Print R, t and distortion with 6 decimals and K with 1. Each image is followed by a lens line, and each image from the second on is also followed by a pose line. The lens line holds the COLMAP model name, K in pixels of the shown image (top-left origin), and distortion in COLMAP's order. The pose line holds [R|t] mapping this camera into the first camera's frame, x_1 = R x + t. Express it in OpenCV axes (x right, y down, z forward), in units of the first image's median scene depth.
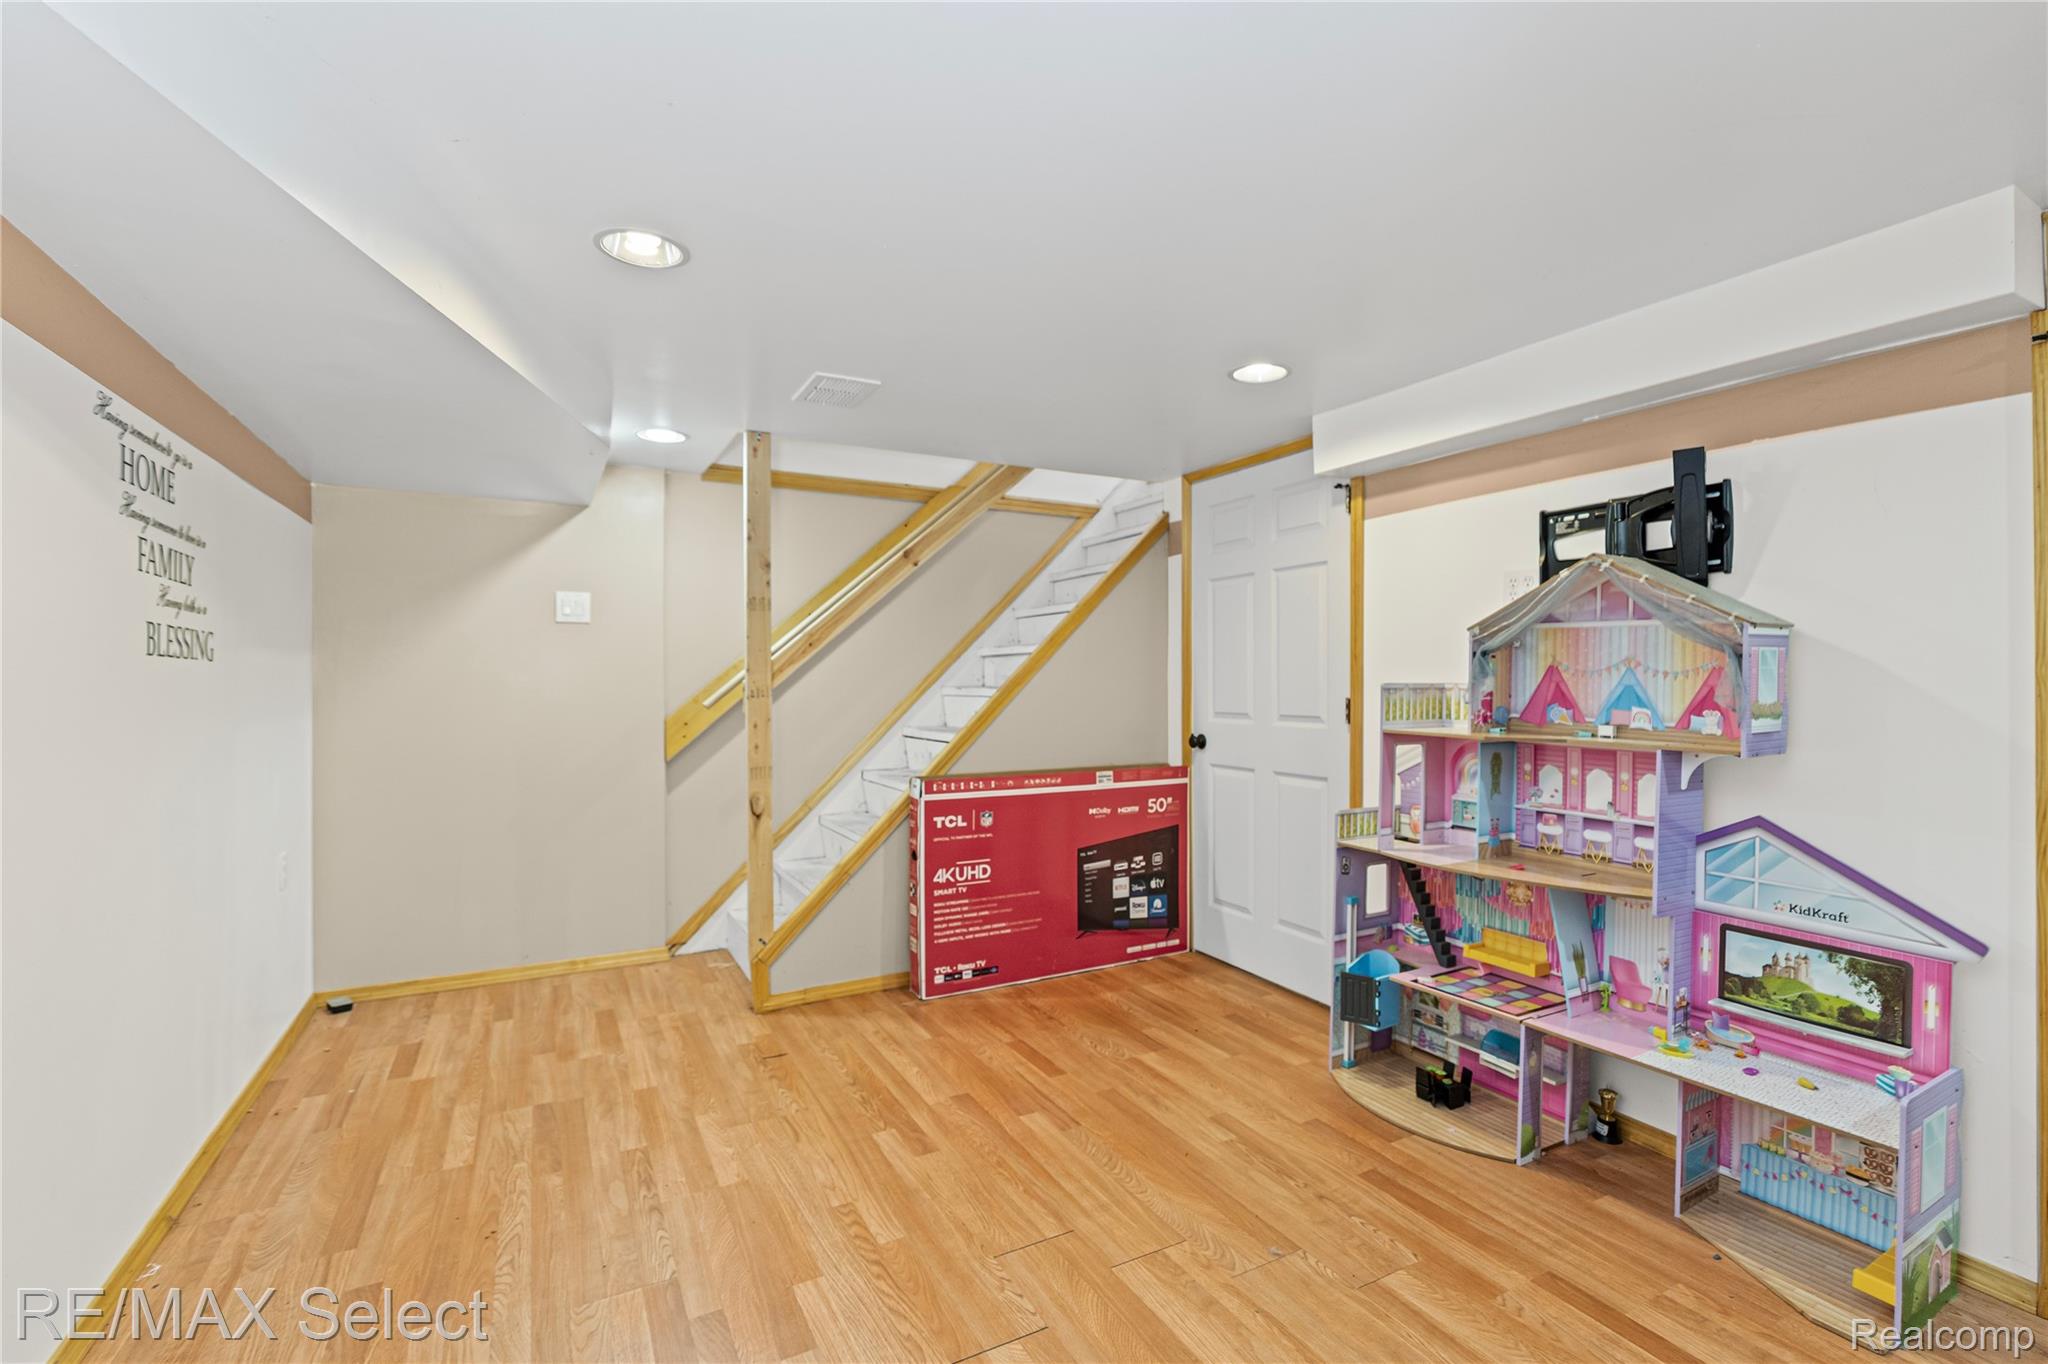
lens RADIAL K [[929.6, 0, 1032.0], [0, 929.6, 685.7], [0, 0, 1]] dist [-0.012214, 0.000157]
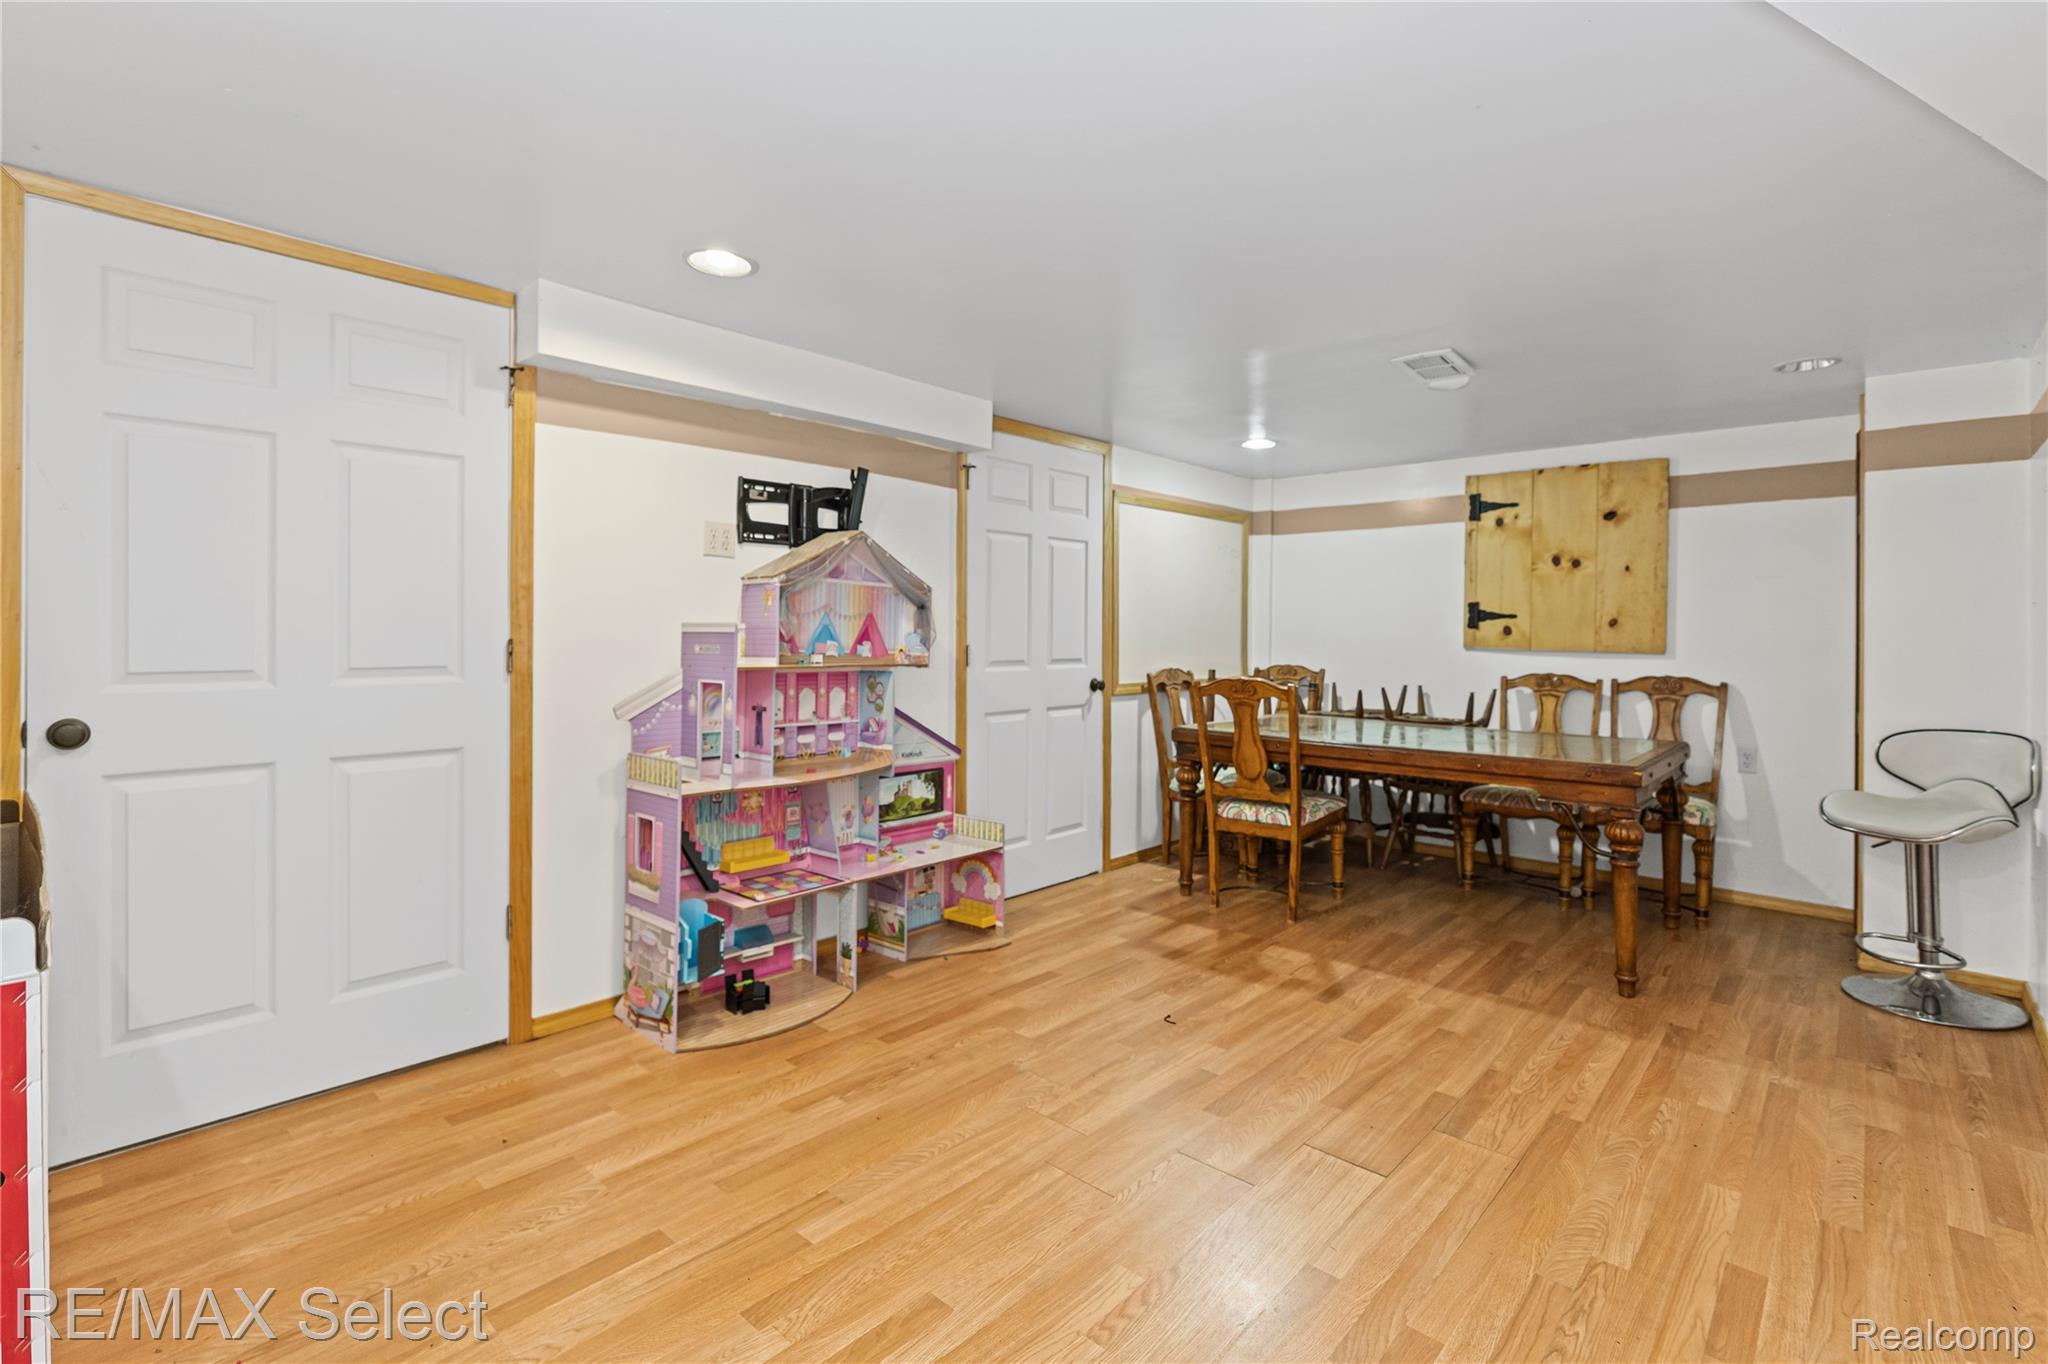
lens RADIAL K [[929.6, 0, 1073.6], [0, 929.6, 633.0], [0, 0, 1]] dist [-0.012214, 0.000157]
pose [[-0.359475, -0.006517, 0.933132, -0.767063], [-0.002926, 0.999979, 0.005856, 0.002553], [-0.933150, -0.000626, -0.359487, 1.126152]]
